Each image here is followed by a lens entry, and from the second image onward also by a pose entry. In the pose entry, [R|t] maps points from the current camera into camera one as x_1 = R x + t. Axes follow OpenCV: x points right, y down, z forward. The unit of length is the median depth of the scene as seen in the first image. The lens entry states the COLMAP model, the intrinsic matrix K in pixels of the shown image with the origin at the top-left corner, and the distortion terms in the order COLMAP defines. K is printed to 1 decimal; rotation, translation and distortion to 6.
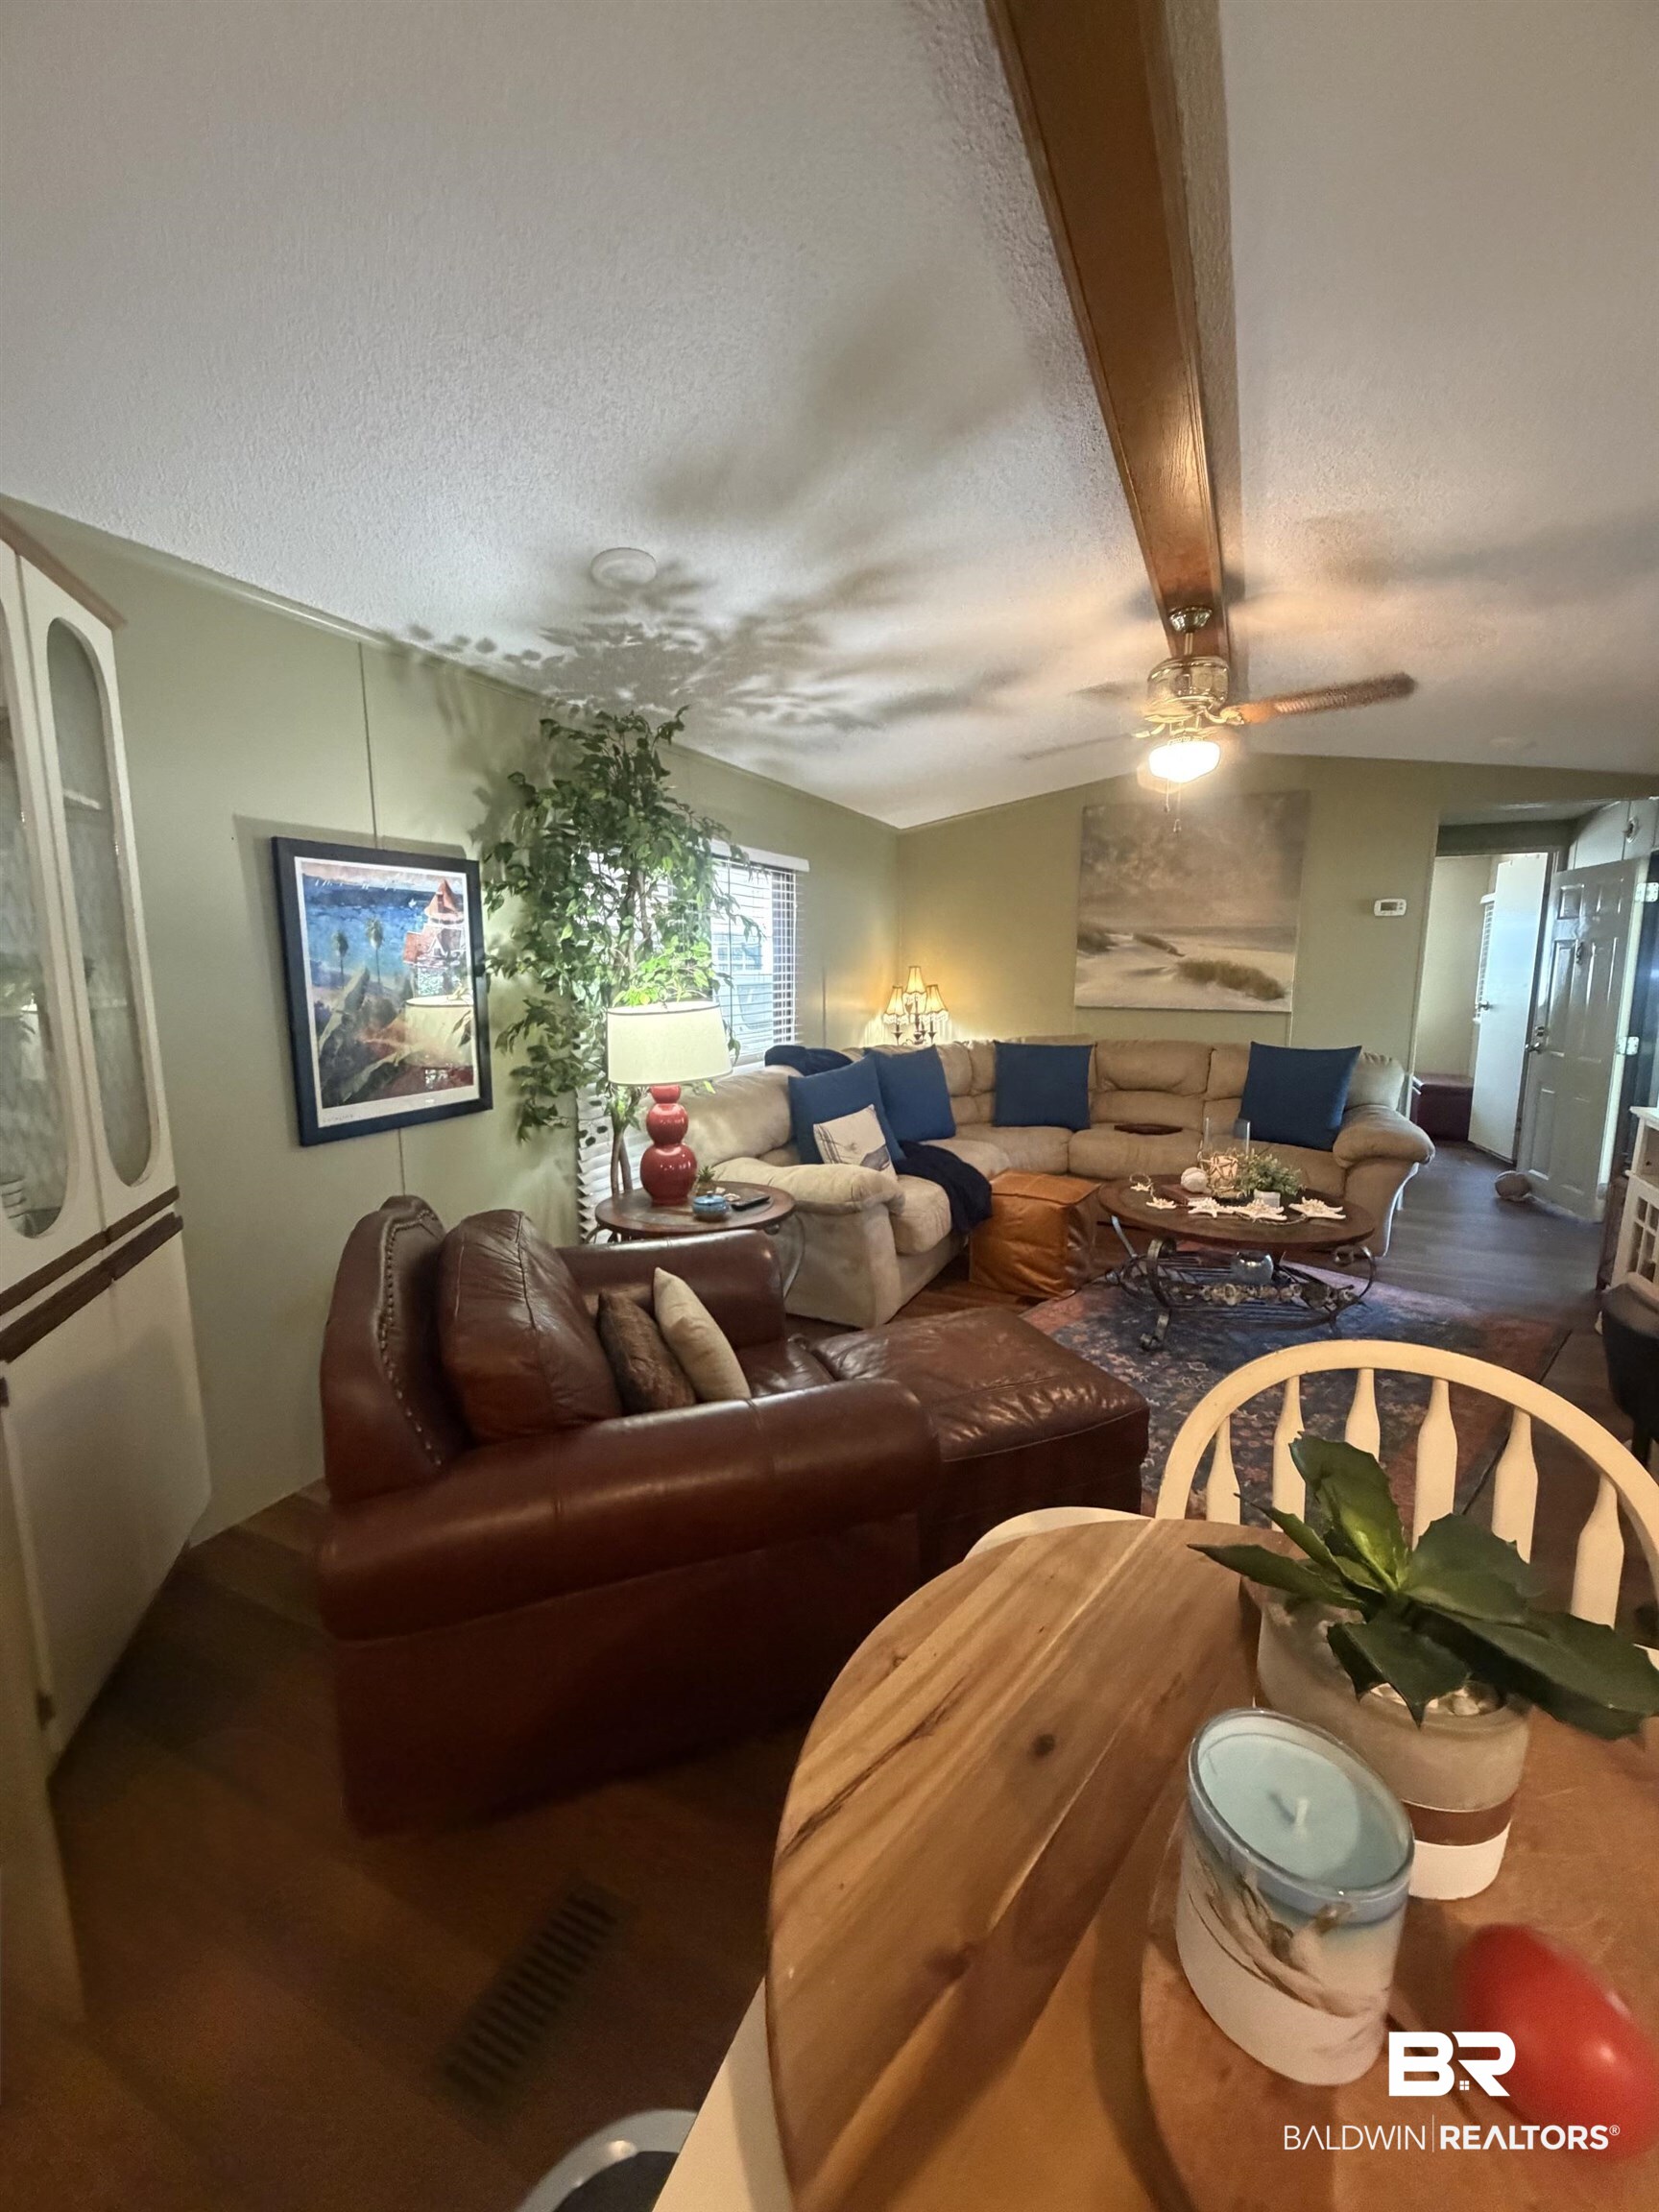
lens RADIAL K [[876.0, 0, 832.1], [0, 876.0, 1098.3], [0, 0, 1]] dist [-0.001945, -0.000300]
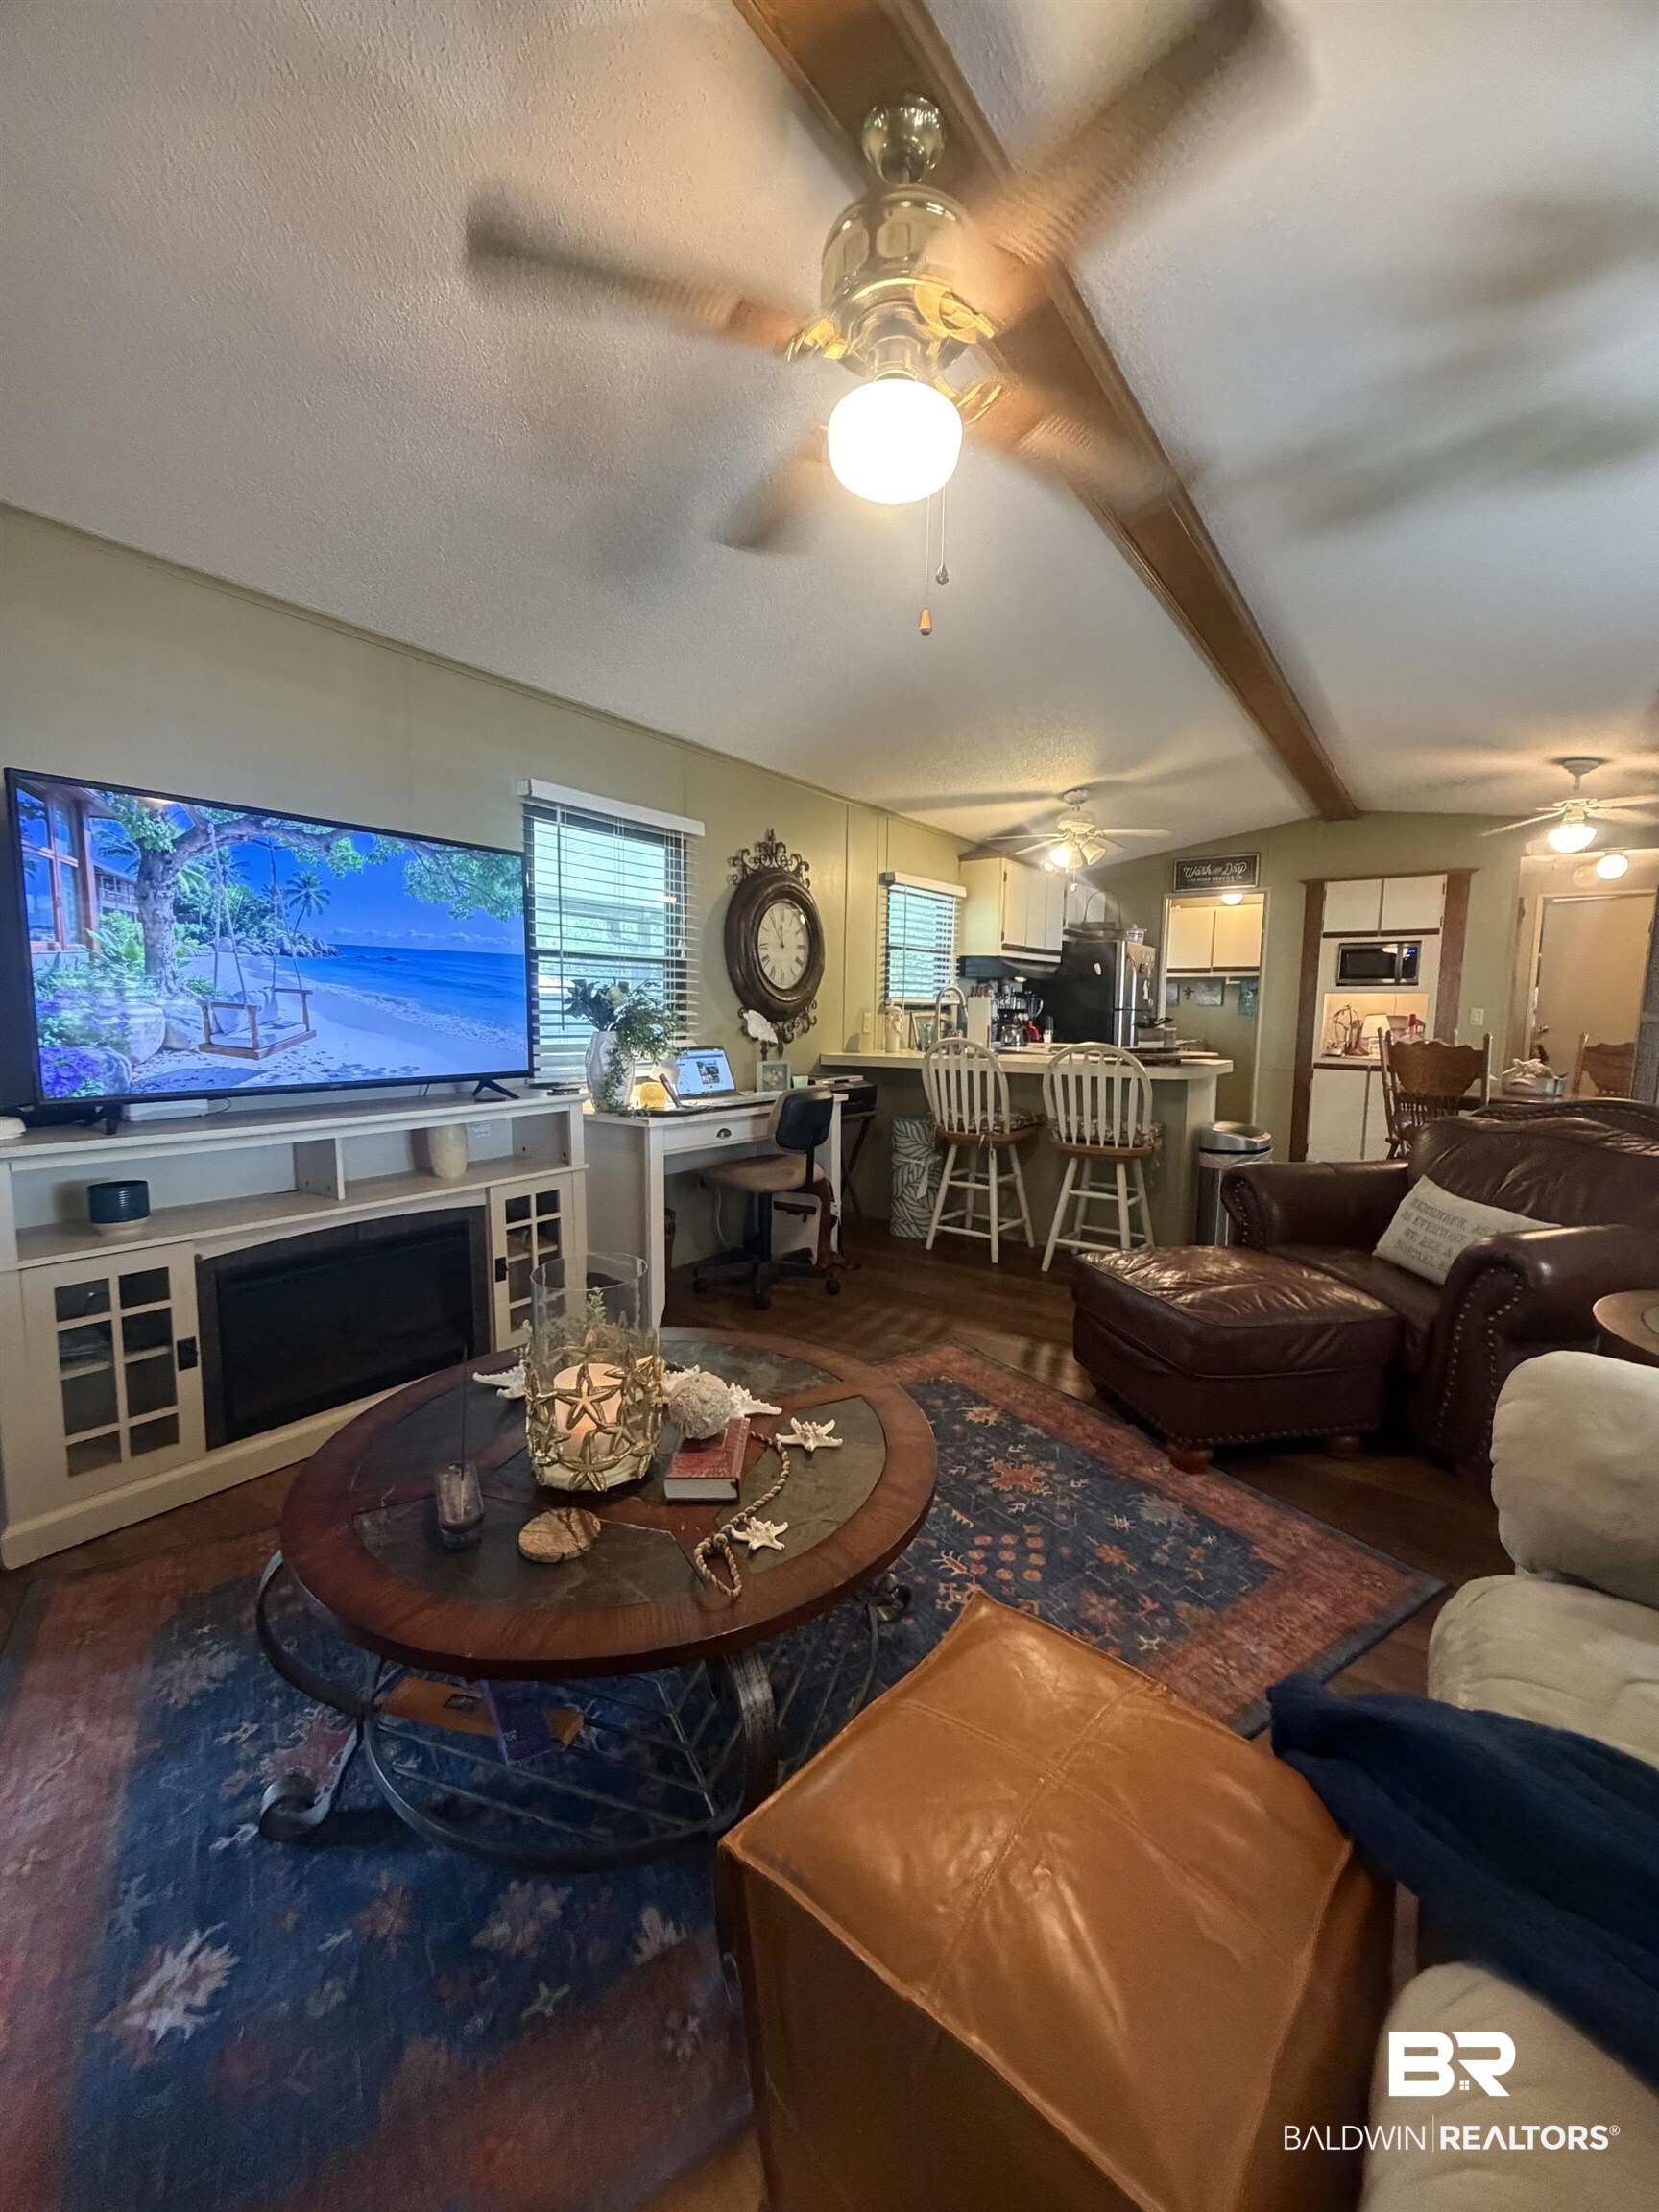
lens RADIAL K [[876.0, 0, 837.7], [0, 876.0, 1109.4], [0, 0, 1]] dist [-0.001945, -0.000300]
pose [[-0.984360, -0.031230, 0.173379, 0.332134], [0.016644, 0.963273, 0.268008, -0.162879], [-0.175381, 0.266703, -0.947687, 1.542837]]
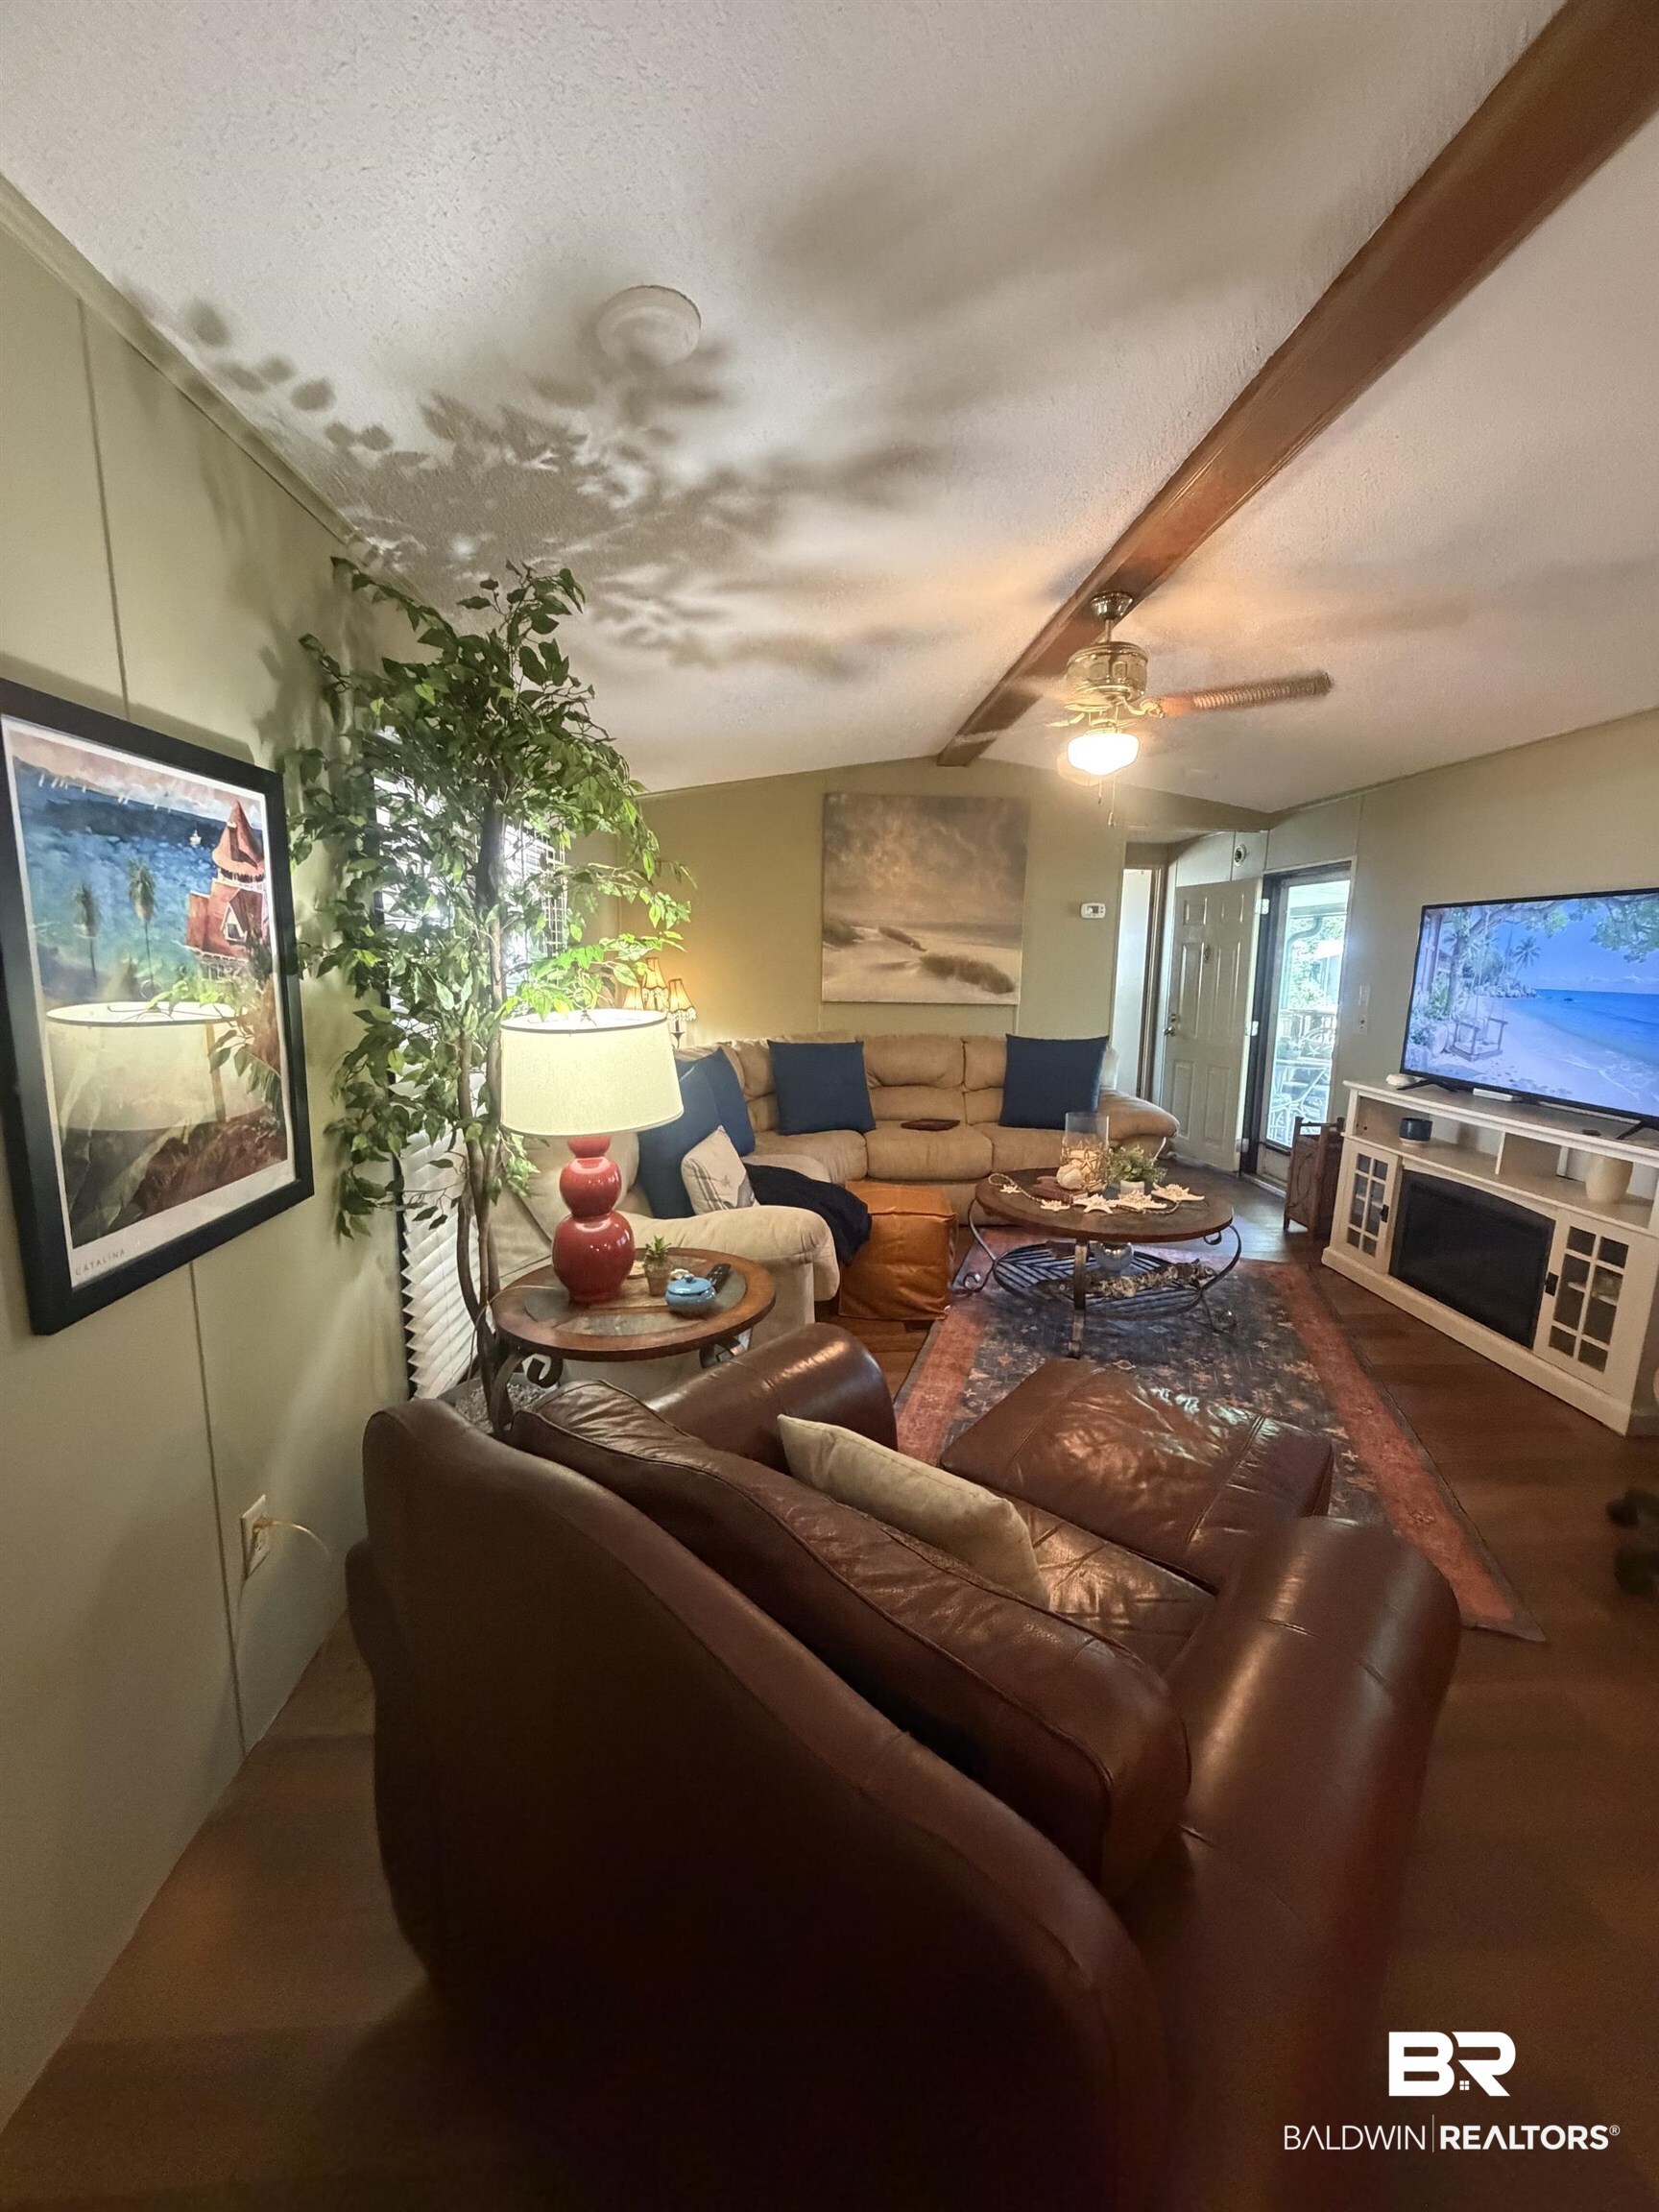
lens RADIAL K [[876.0, 0, 829.4], [0, 876.0, 1100.4], [0, 0, 1]] dist [-0.001945, -0.000300]
pose [[0.874191, -0.066938, 0.480947, -0.353565], [0.059934, 0.997754, 0.029929, -0.047909], [-0.481870, 0.002662, 0.876239, 0.295492]]
